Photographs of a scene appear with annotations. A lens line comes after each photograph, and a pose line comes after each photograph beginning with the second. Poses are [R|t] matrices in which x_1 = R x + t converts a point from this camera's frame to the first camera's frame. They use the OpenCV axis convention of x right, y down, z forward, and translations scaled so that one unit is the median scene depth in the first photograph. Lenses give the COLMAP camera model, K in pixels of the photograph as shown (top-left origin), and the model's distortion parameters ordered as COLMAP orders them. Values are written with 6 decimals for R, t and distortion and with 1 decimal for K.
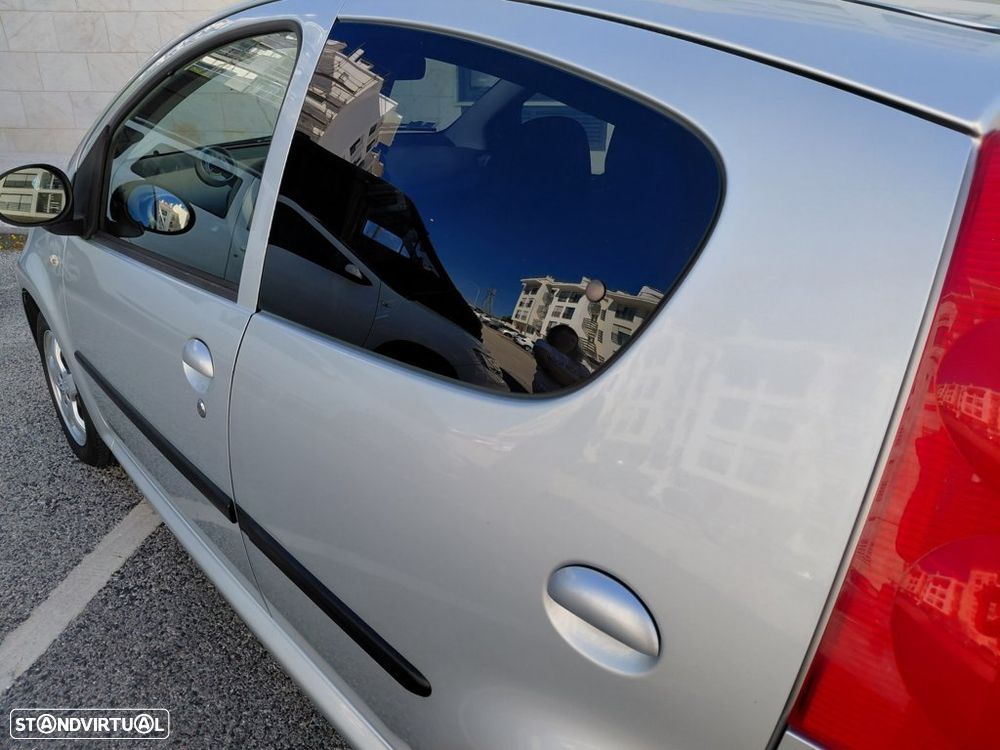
lens RADIAL K [[754.4, 0, 499.4], [0, 754.4, 363.1], [0, 0, 1]] dist [-0.107597, 0.107801]
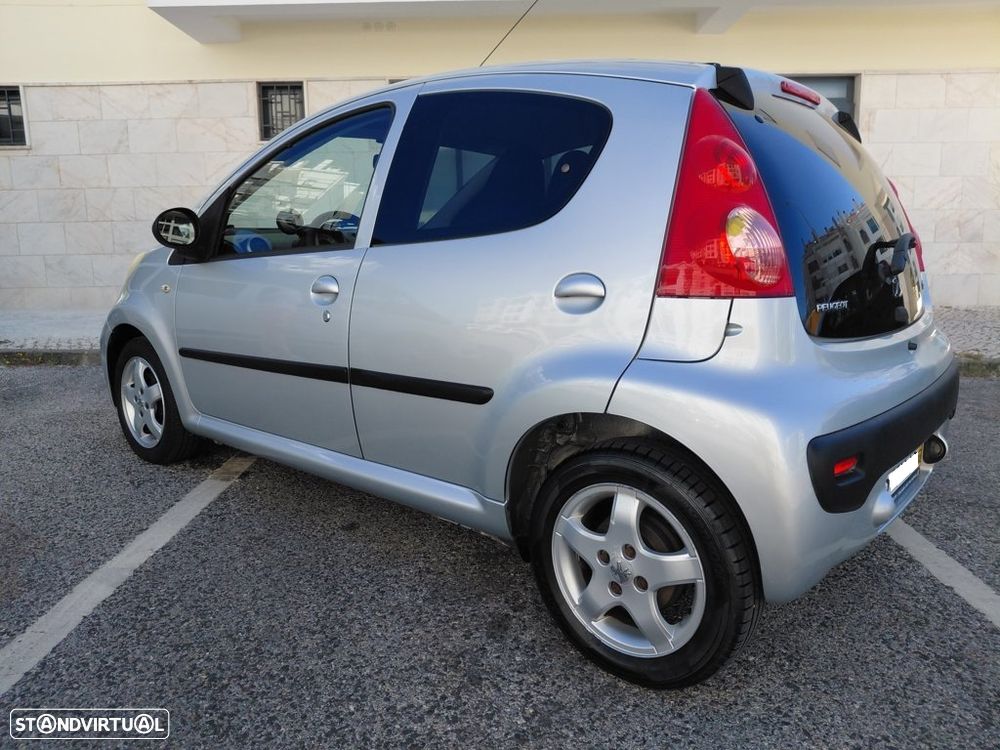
lens RADIAL K [[737.6, 0, 503.9], [0, 737.6, 375.9], [0, 0, 1]] dist [-0.007120, -0.012904]
pose [[0.991312, -0.037026, 0.126211, -0.143330], [0.065441, 0.971206, -0.229079, 0.396605], [-0.114095, 0.235348, 0.965191, -0.412208]]
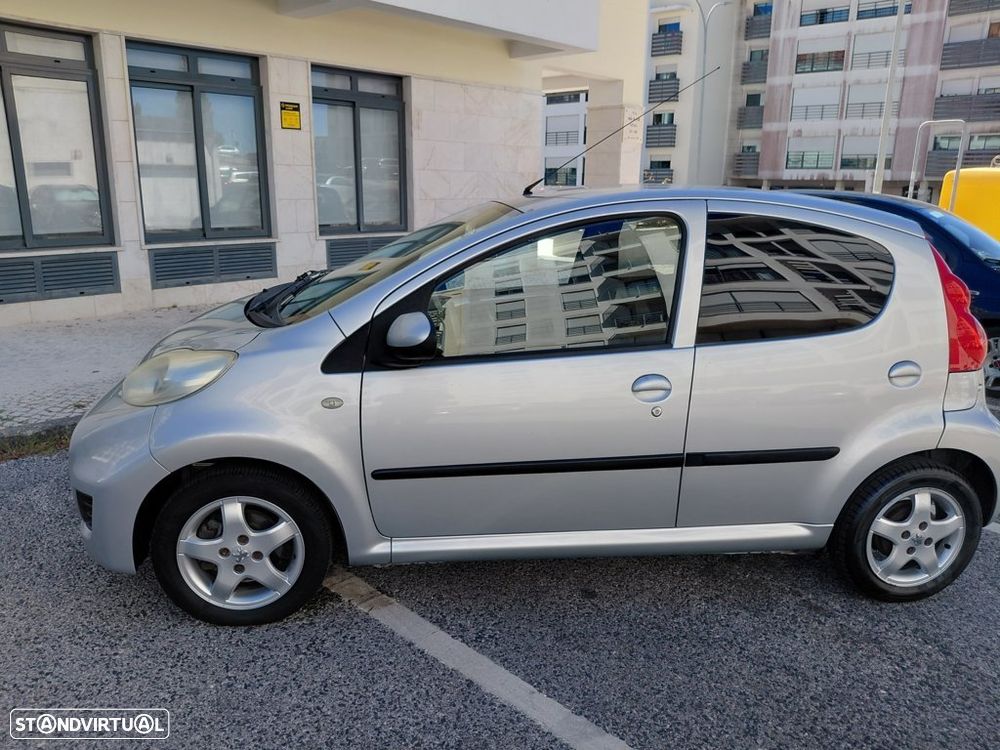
lens RADIAL K [[739.1, 0, 506.1], [0, 739.1, 381.8], [0, 0, 1]] dist [0.049060, -0.148642]
pose [[0.570413, -0.202474, 0.796011, -1.365265], [0.316912, 0.948350, 0.014127, -0.102731], [-0.757757, 0.244207, 0.605117, 0.103740]]
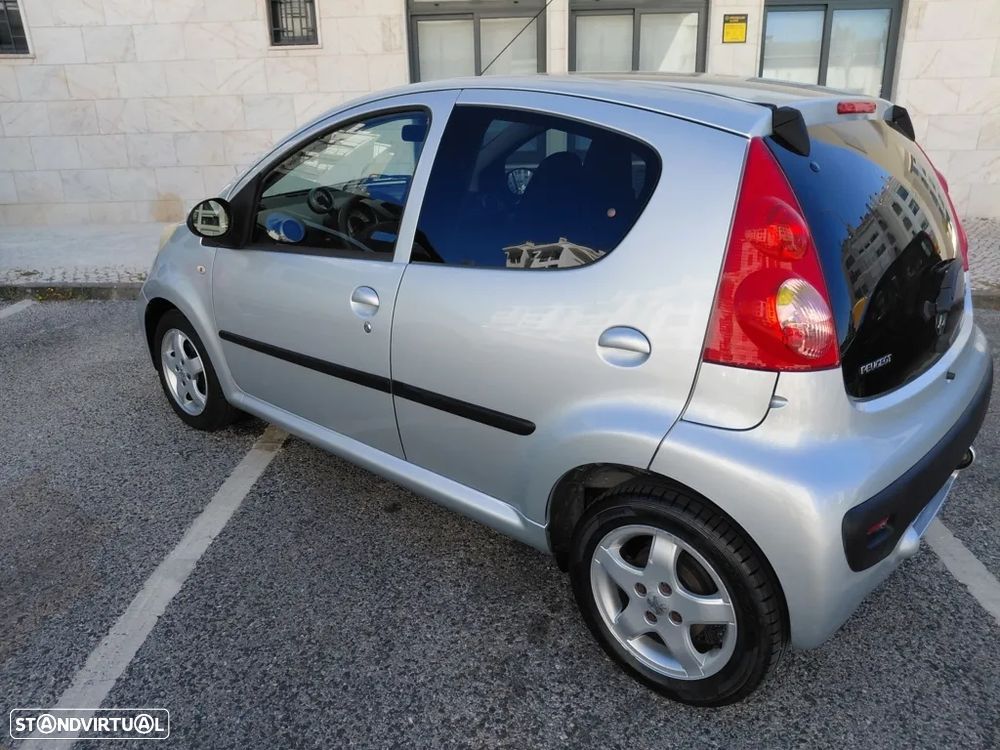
lens RADIAL K [[736.1, 0, 501.3], [0, 736.1, 377.9], [0, 0, 1]] dist [-0.012545, -0.000062]
pose [[0.993991, -0.055100, 0.094587, -0.172004], [0.061774, 0.995692, -0.069145, 0.207450], [-0.090369, 0.074573, 0.993112, -0.460735]]
